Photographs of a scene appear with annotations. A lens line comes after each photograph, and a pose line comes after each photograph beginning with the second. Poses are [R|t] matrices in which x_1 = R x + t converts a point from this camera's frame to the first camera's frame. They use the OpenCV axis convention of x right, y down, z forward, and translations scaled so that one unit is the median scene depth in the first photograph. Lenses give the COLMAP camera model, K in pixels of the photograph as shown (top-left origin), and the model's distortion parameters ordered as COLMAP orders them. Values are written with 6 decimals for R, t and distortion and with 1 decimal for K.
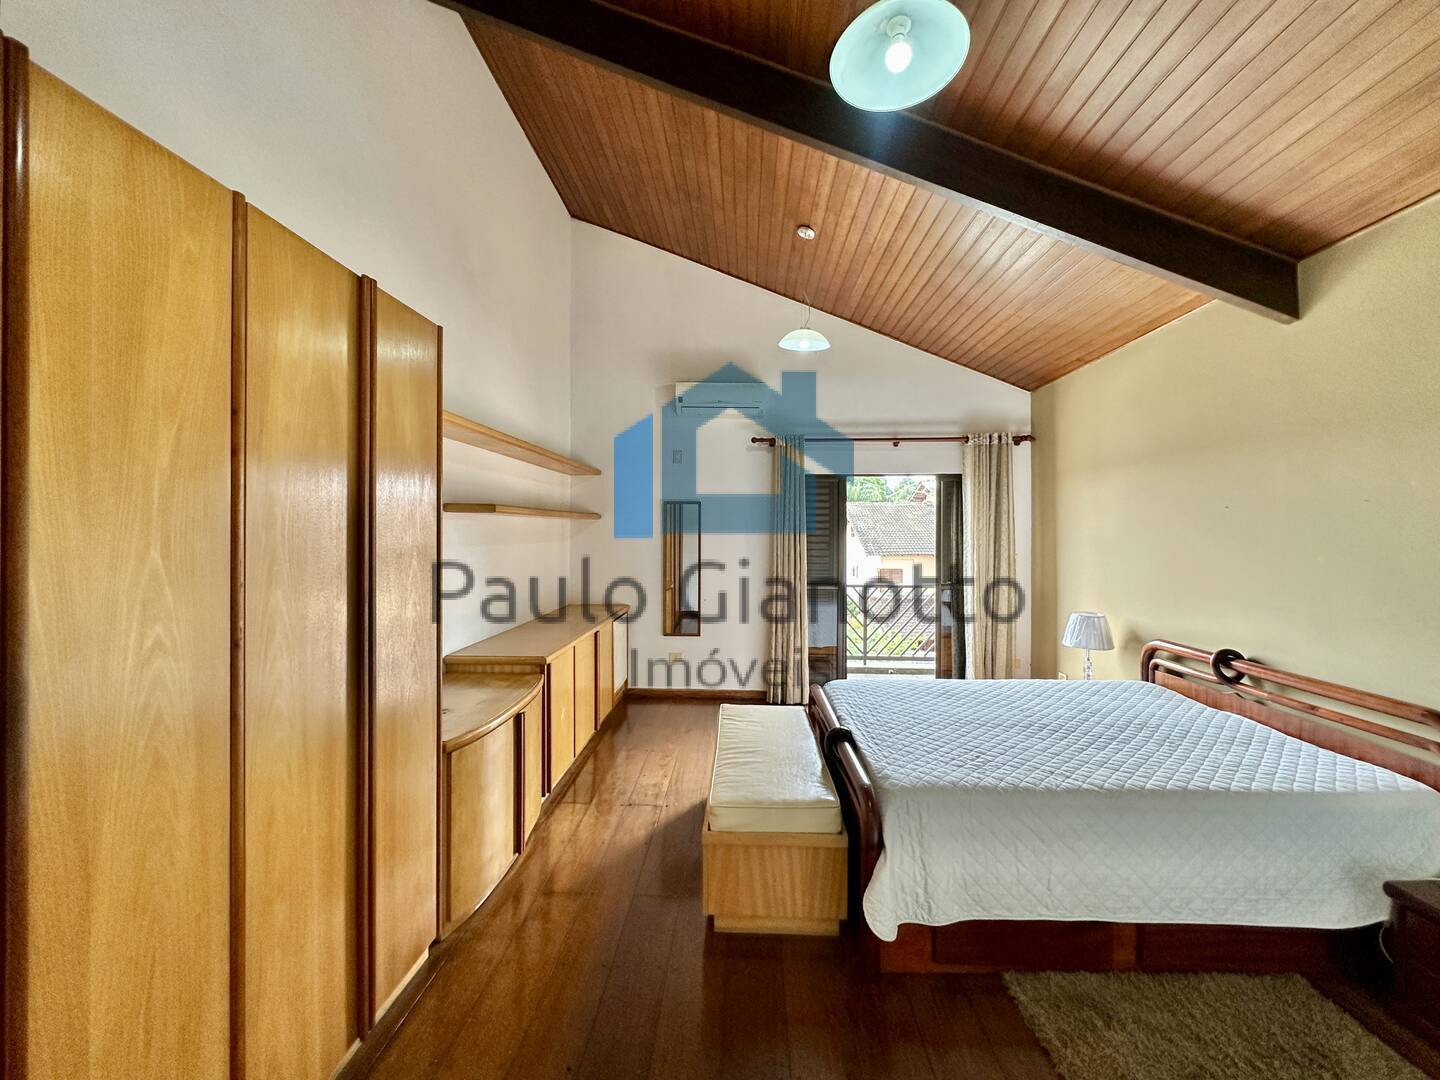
lens RADIAL K [[579.2, 0, 723.3], [0, 579.2, 529.8], [0, 0, 1]] dist [-0.009142, 0.001267]
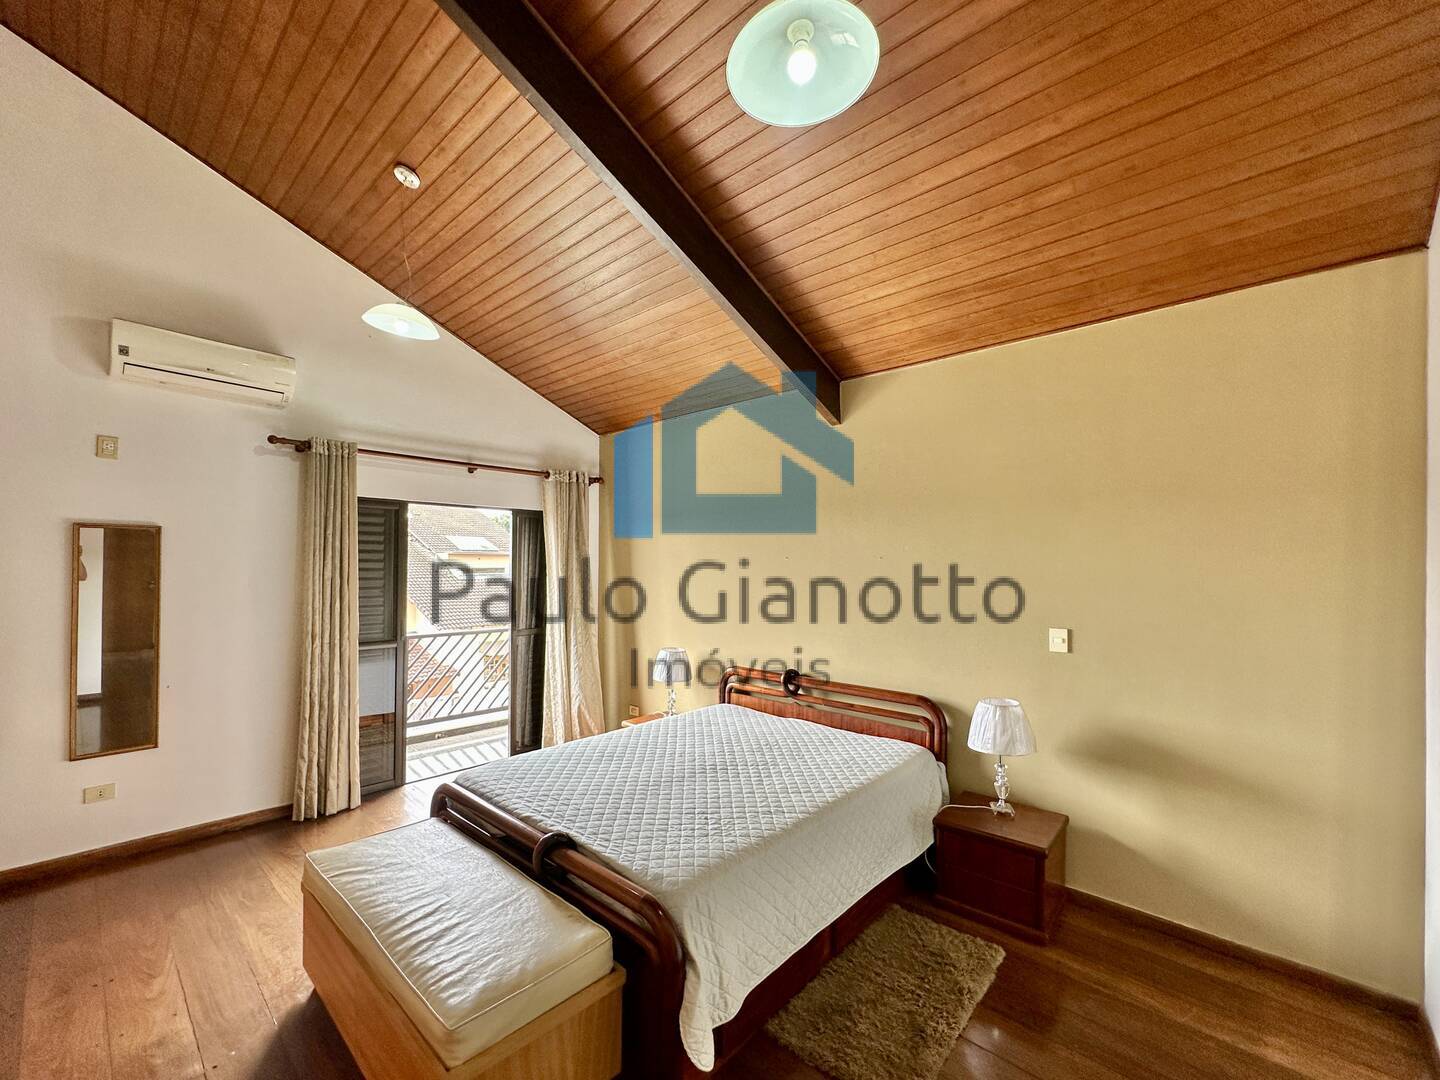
lens RADIAL K [[601.1, 0, 720.8], [0, 601.1, 561.4], [0, 0, 1]] dist [-0.008702, 0.000890]
pose [[0.643486, 0.005739, 0.765436, -0.270493], [-0.010181, 0.999948, 0.001062, -0.035057], [-0.765390, -0.008476, 0.643511, 0.282422]]
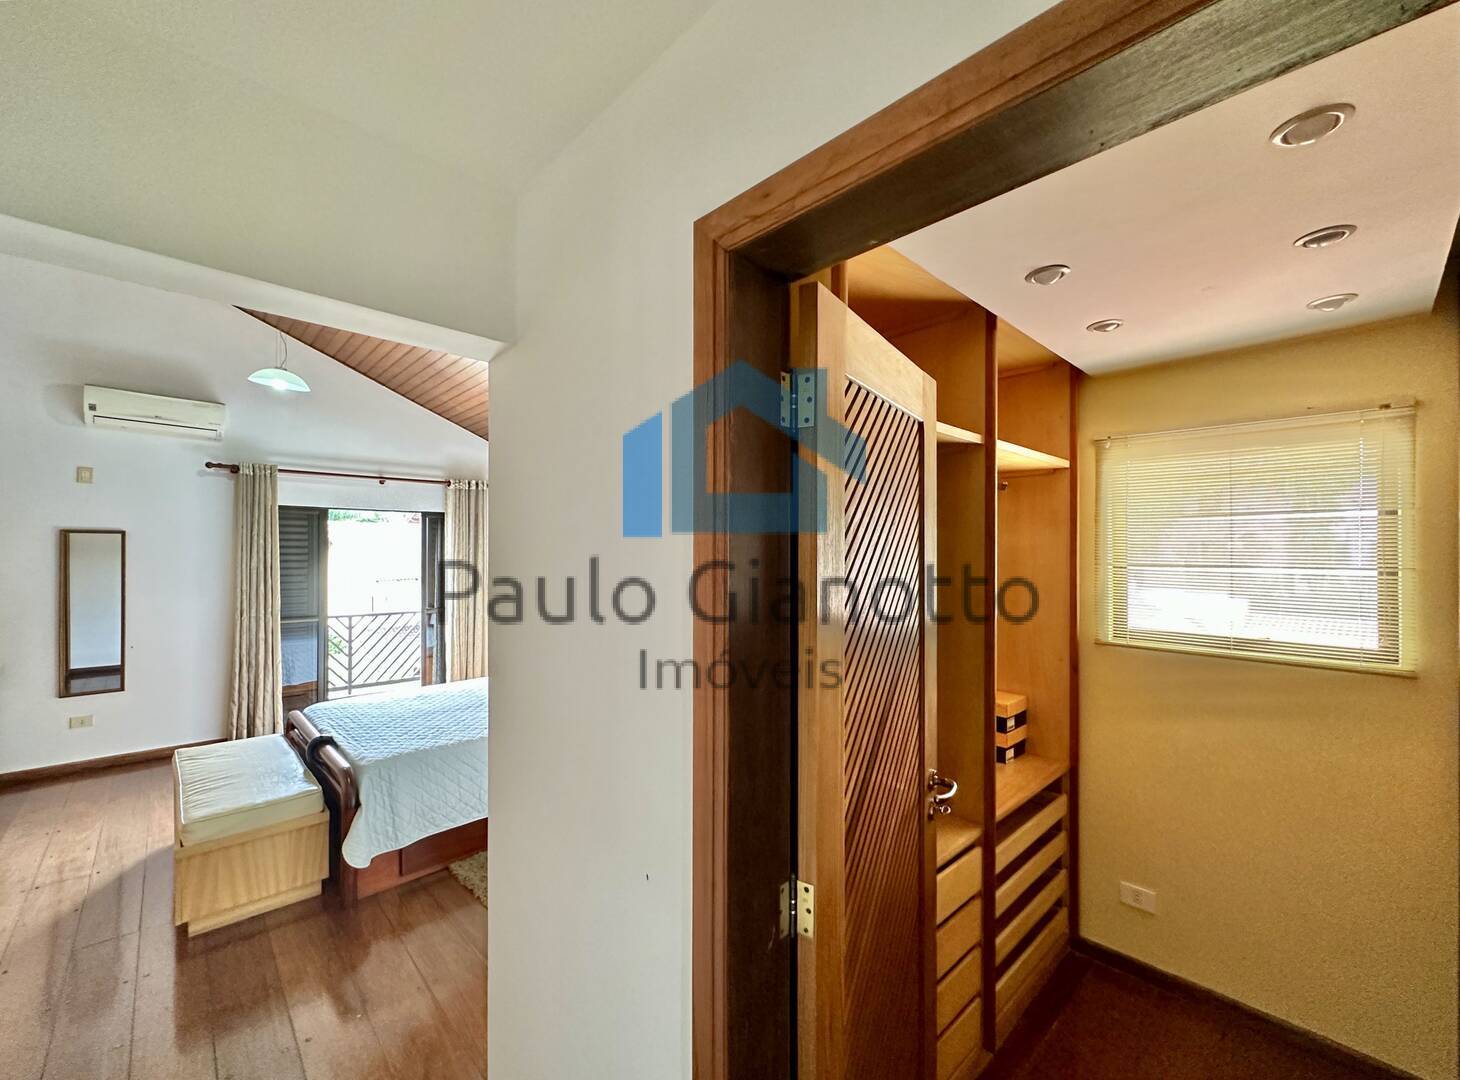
lens RADIAL K [[587.2, 0, 723.4], [0, 587.2, 550.3], [0, 0, 1]] dist [-0.009142, 0.001267]
pose [[0.694579, 0.001104, 0.719416, -0.085421], [0.000359, 0.999998, -0.001881, -0.034970], [-0.719417, 0.001564, 0.694577, -0.412690]]
